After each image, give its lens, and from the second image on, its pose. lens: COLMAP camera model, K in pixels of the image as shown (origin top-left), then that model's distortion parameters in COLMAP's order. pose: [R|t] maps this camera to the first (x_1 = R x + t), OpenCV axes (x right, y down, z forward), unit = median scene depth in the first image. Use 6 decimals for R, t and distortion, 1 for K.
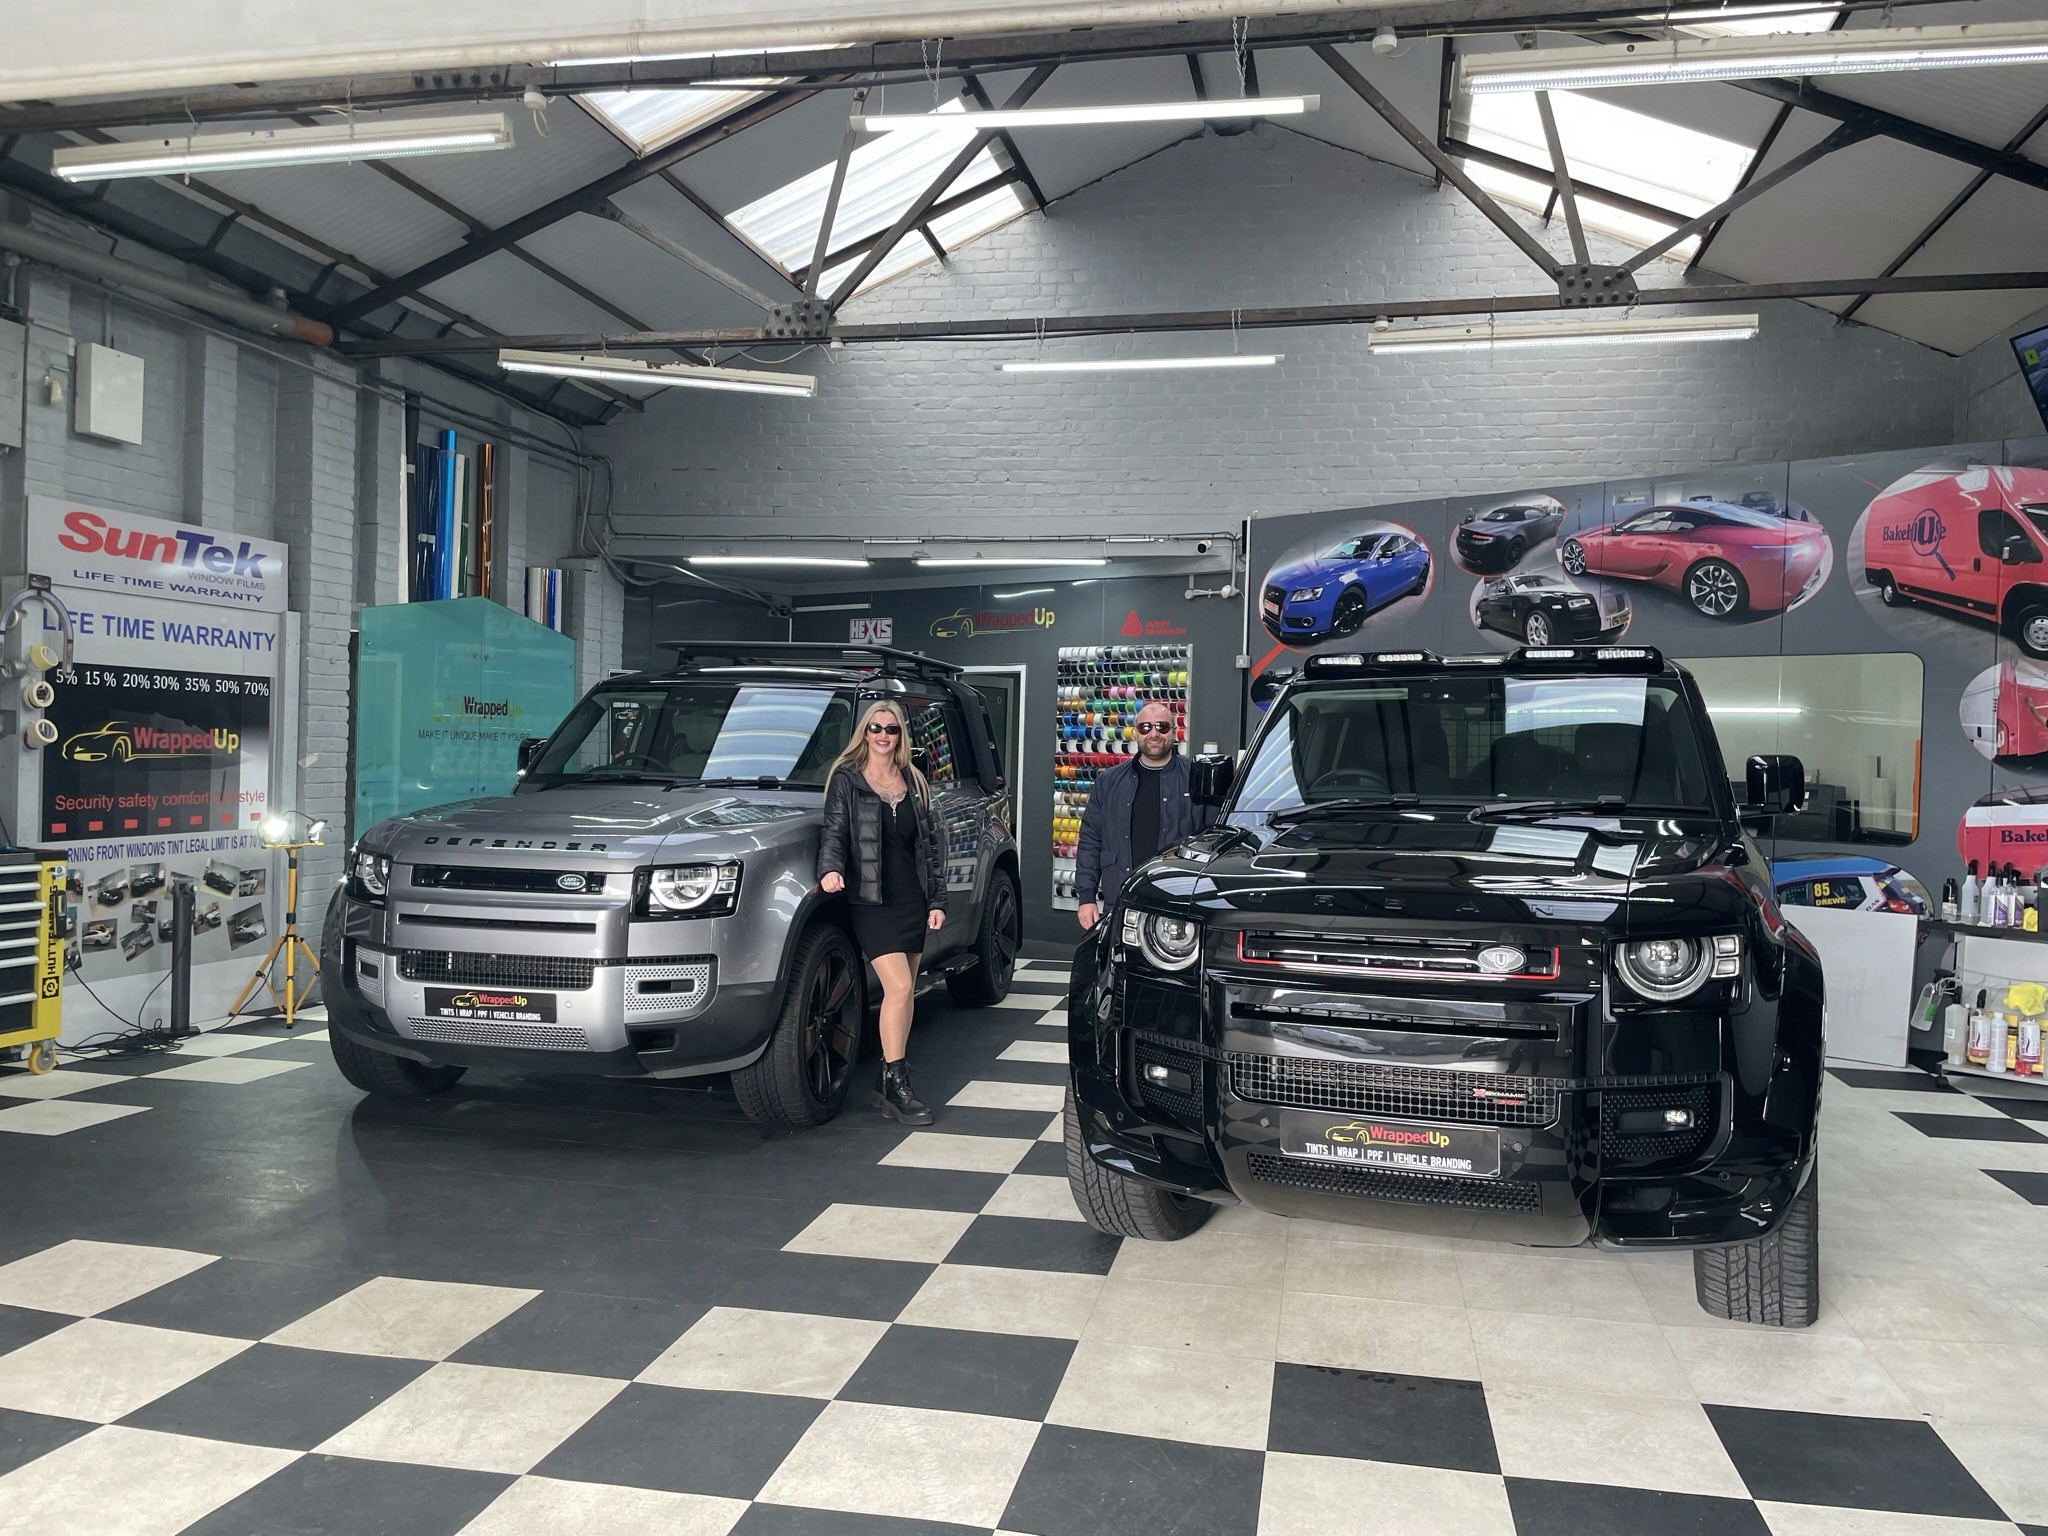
lens RADIAL K [[1554.8, 0, 1030.9], [0, 1554.8, 779.4], [0, 0, 1]] dist [0.090584, -0.120157]
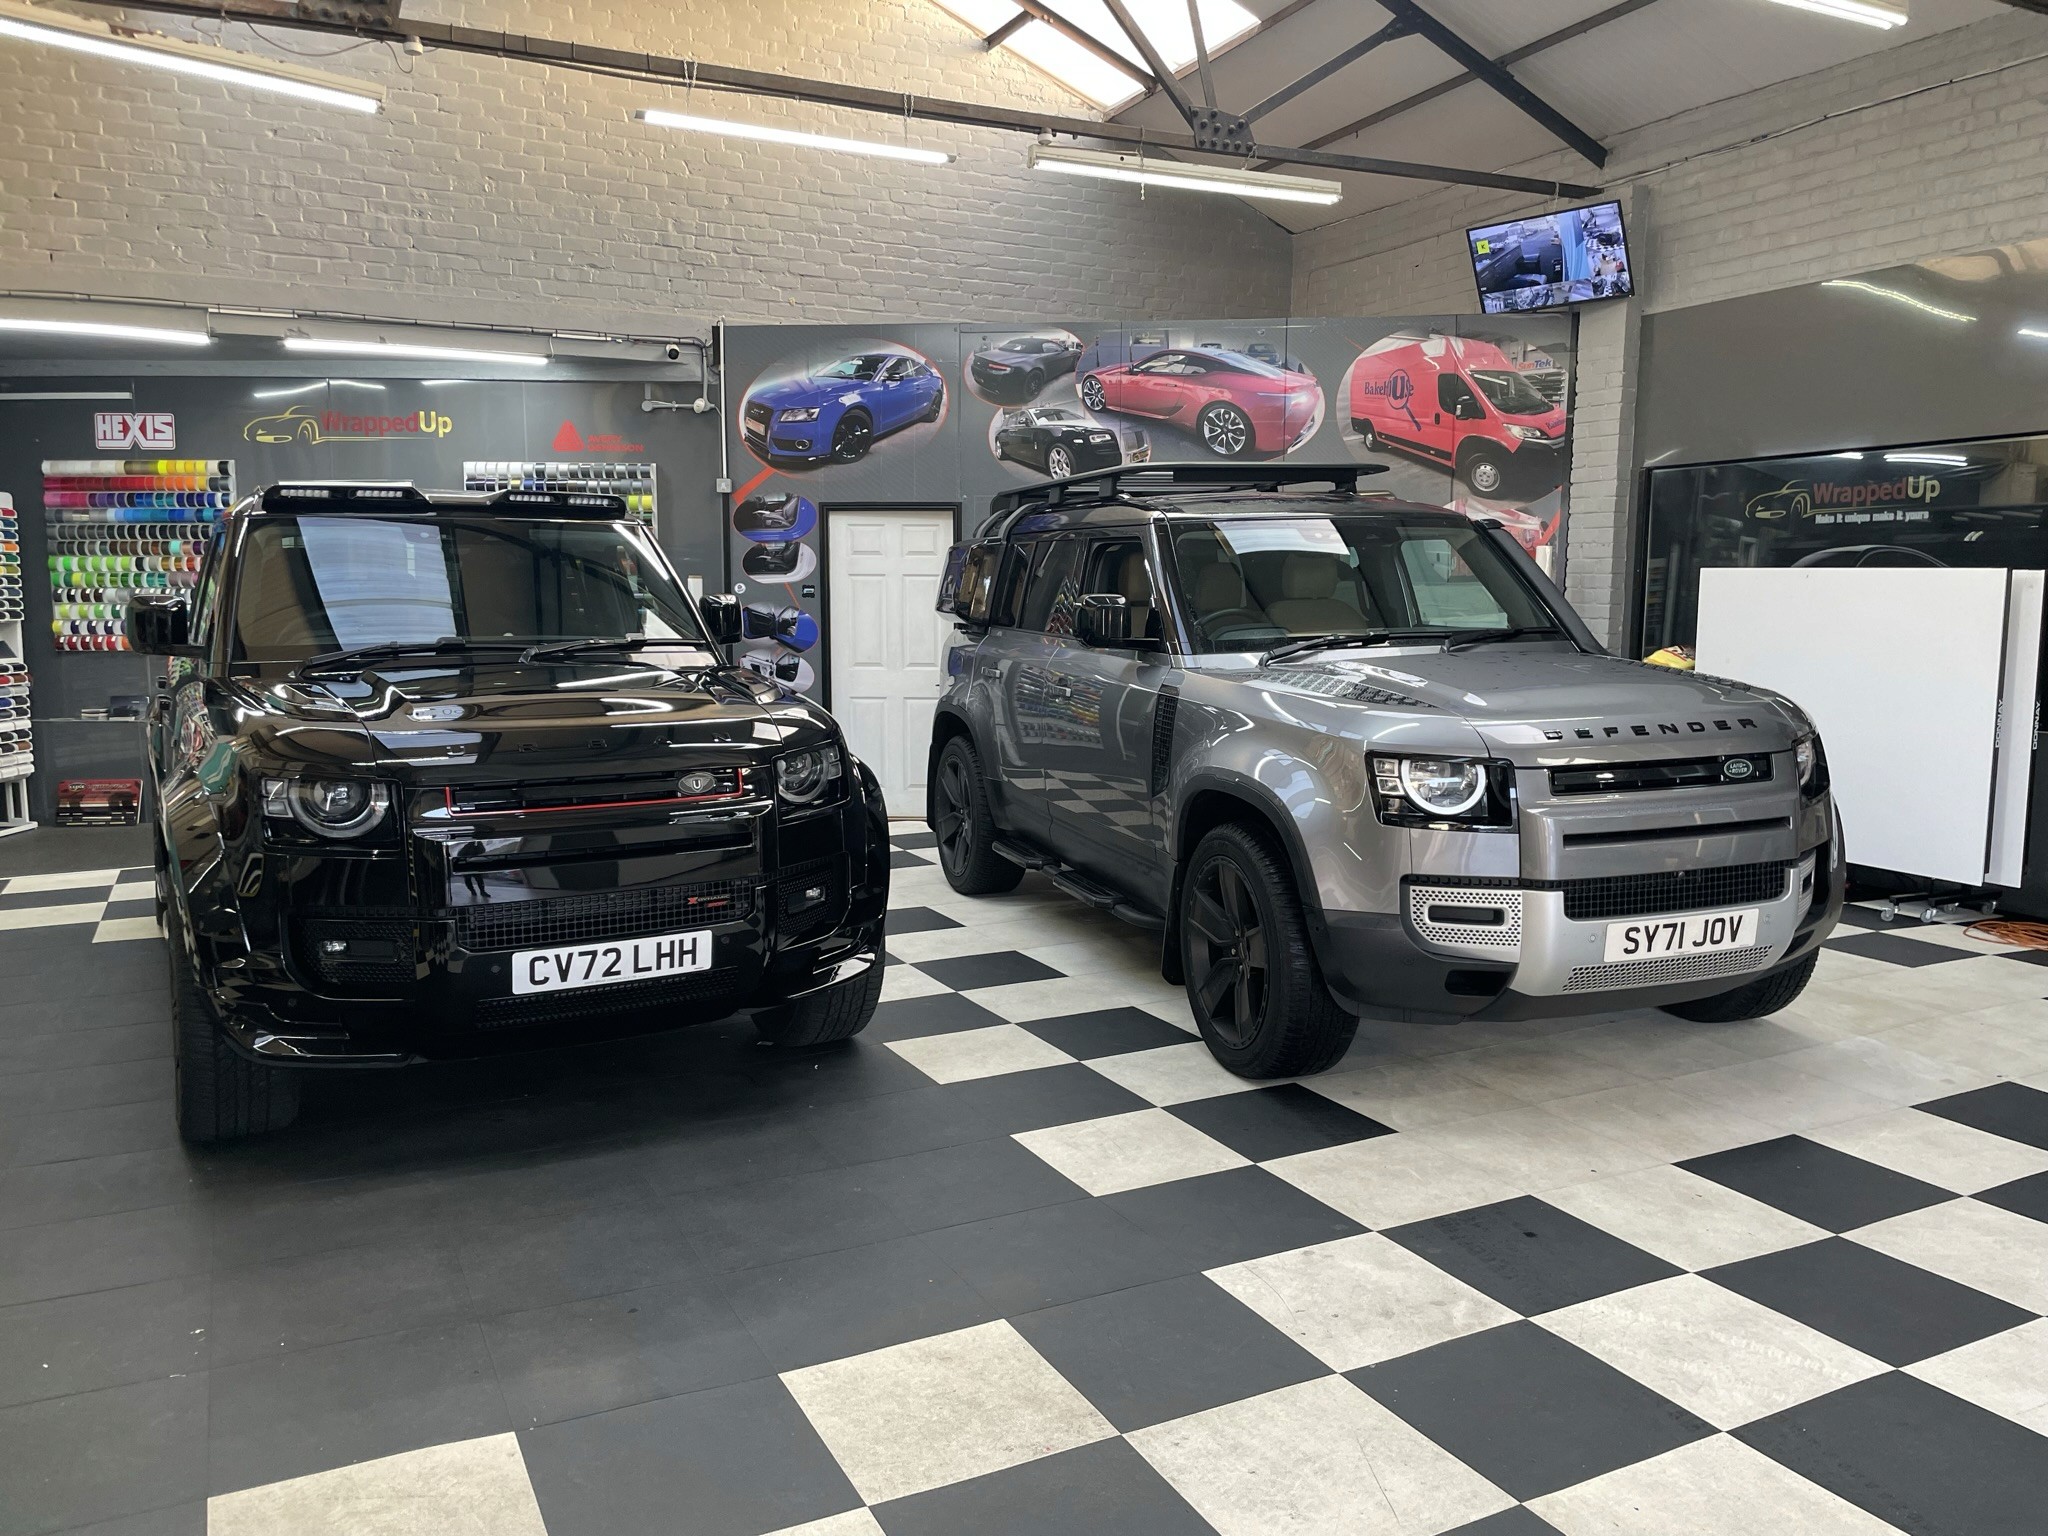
lens RADIAL K [[1554.8, 0, 1043.4], [0, 1554.8, 762.8], [0, 0, 1]] dist [0.090584, -0.120157]
pose [[0.782432, -0.093884, 0.615618, -0.363003], [0.029512, 0.993050, 0.113935, -0.016706], [-0.622036, -0.070978, 0.779765, 0.197841]]
